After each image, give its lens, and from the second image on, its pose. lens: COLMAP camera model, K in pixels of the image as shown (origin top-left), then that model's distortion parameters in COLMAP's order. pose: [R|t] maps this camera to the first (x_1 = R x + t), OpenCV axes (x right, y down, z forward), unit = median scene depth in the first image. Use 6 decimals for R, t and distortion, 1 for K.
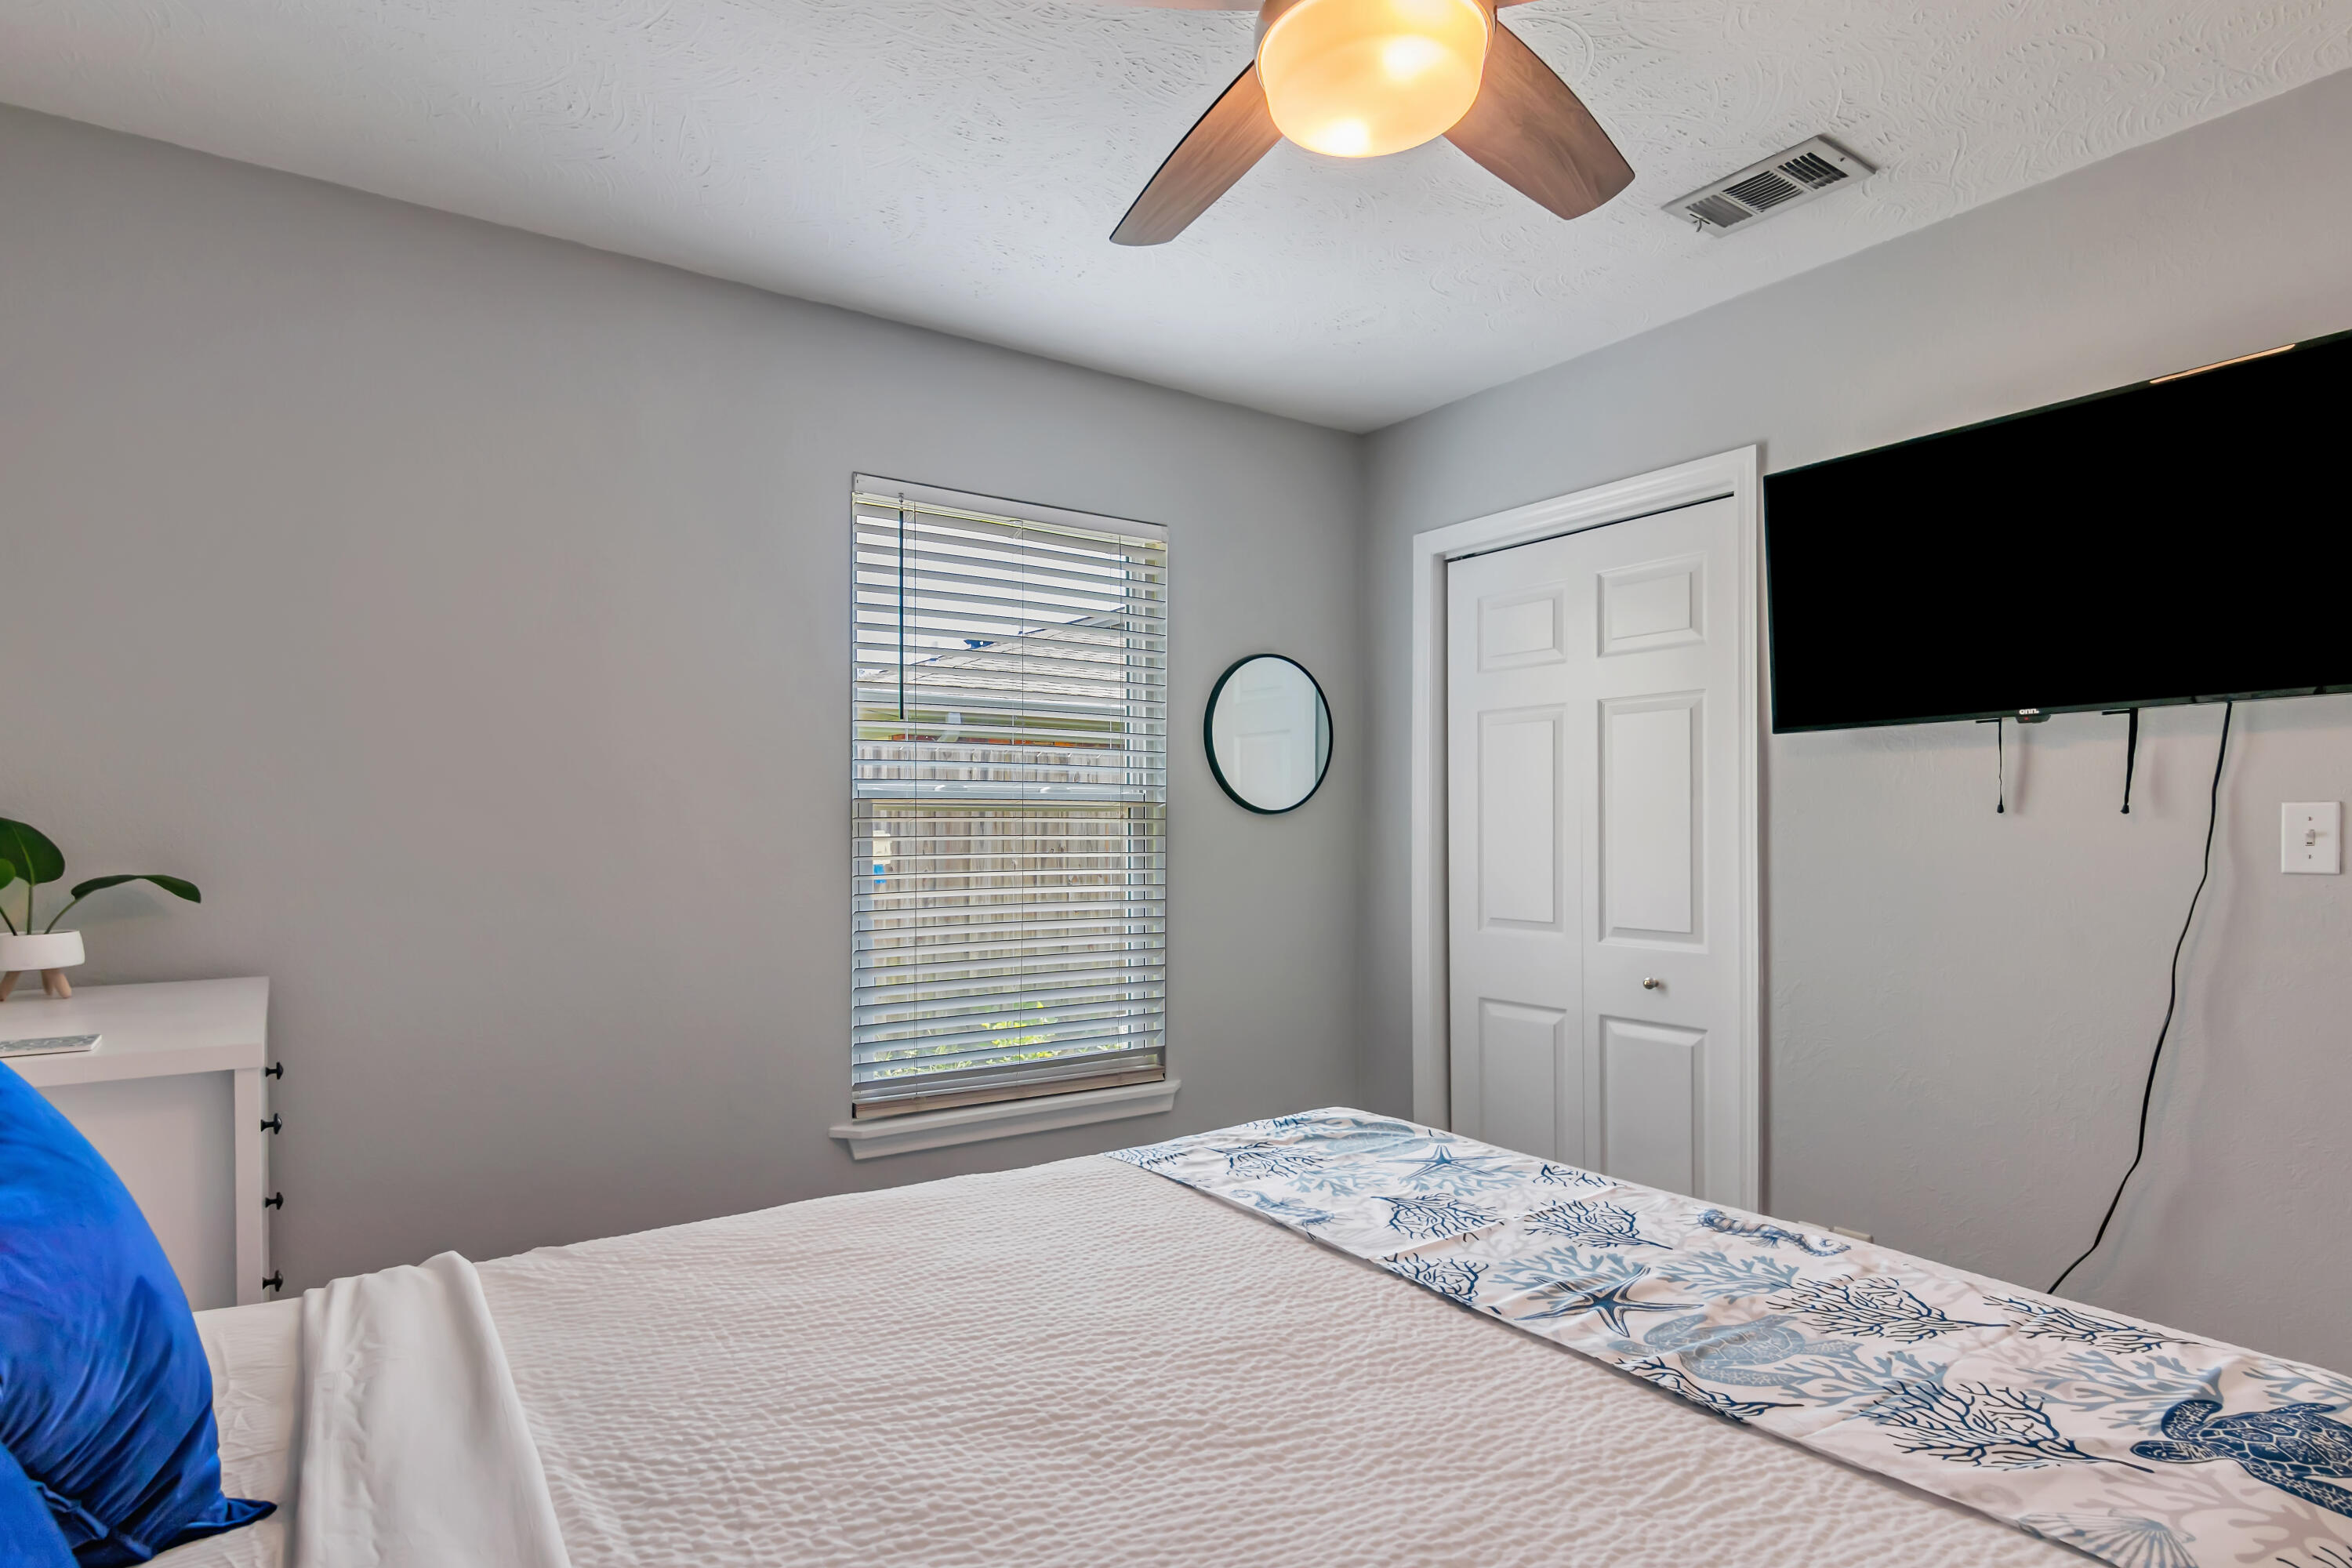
lens RADIAL K [[1253.0, 0, 1184.1], [0, 1253.0, 793.0], [0, 0, 1]] dist [0.000060, 0.002043]
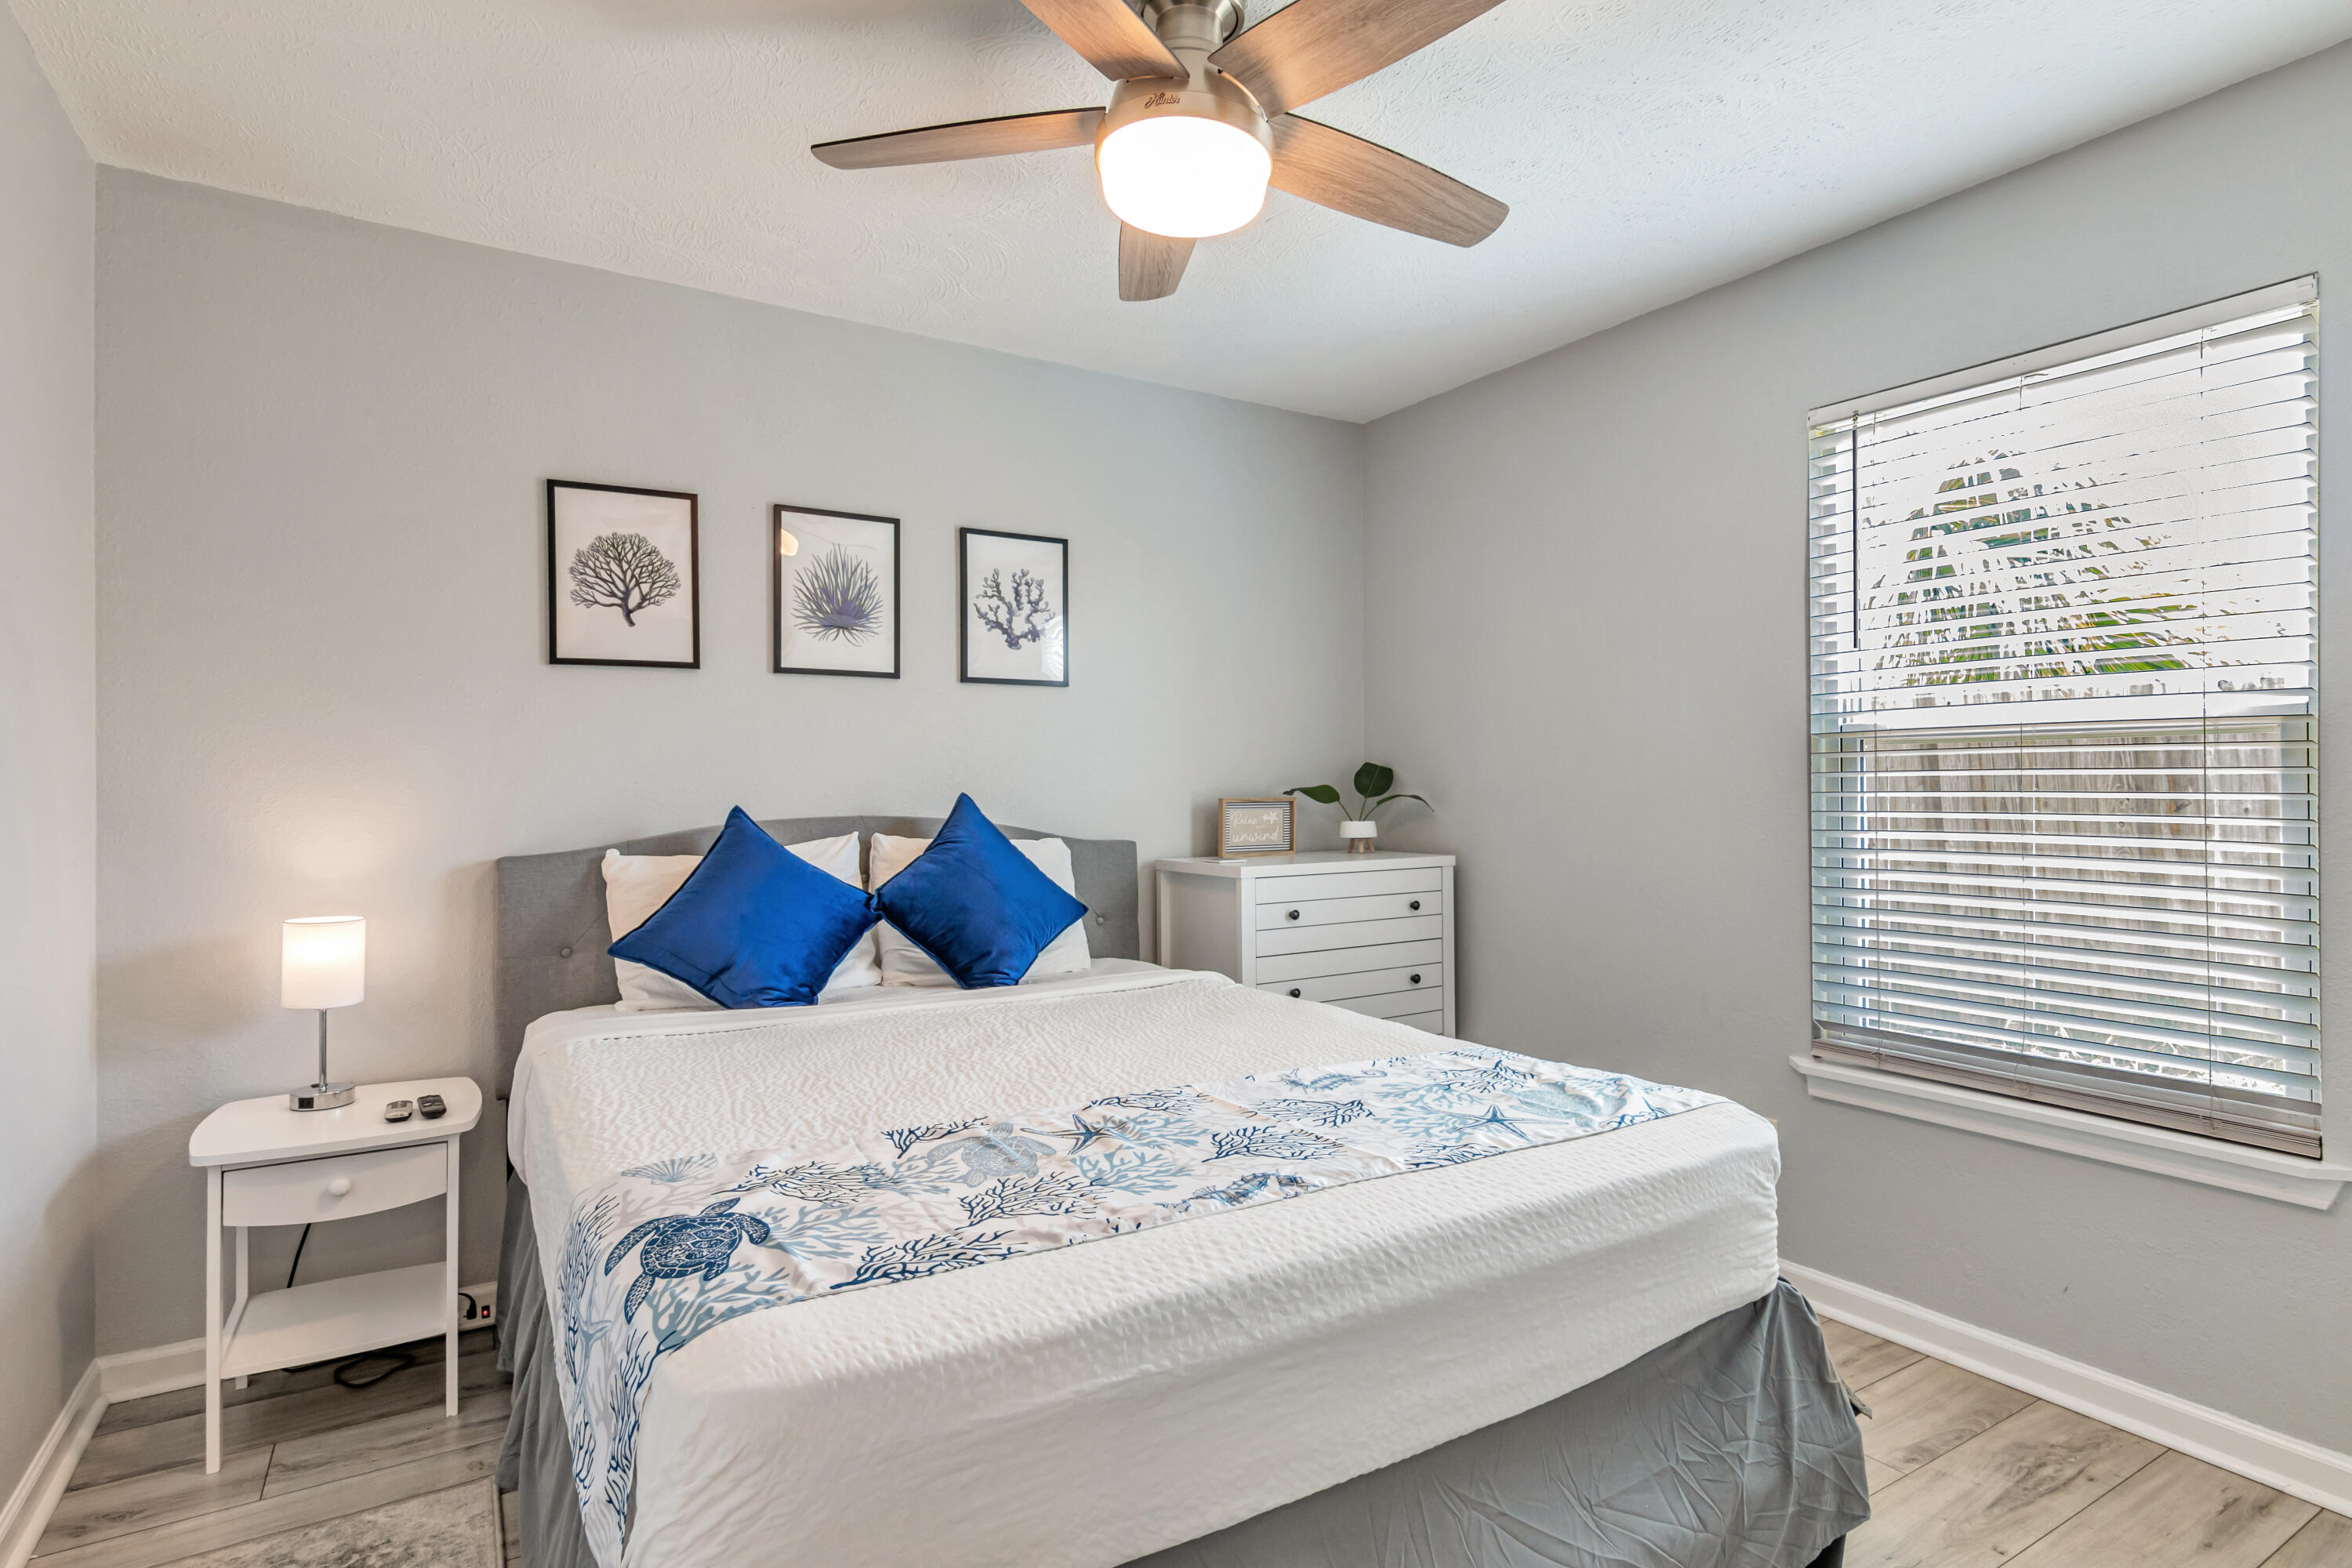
lens RADIAL K [[1199.7, 0, 1186.7], [0, 1199.7, 773.8], [0, 0, 1]] dist [0.000393, 0.000436]
pose [[-0.051663, -0.011514, -0.998598, 1.407640], [0.028356, 0.999513, -0.012992, 0.066734], [0.998262, -0.028988, -0.051312, 1.084723]]
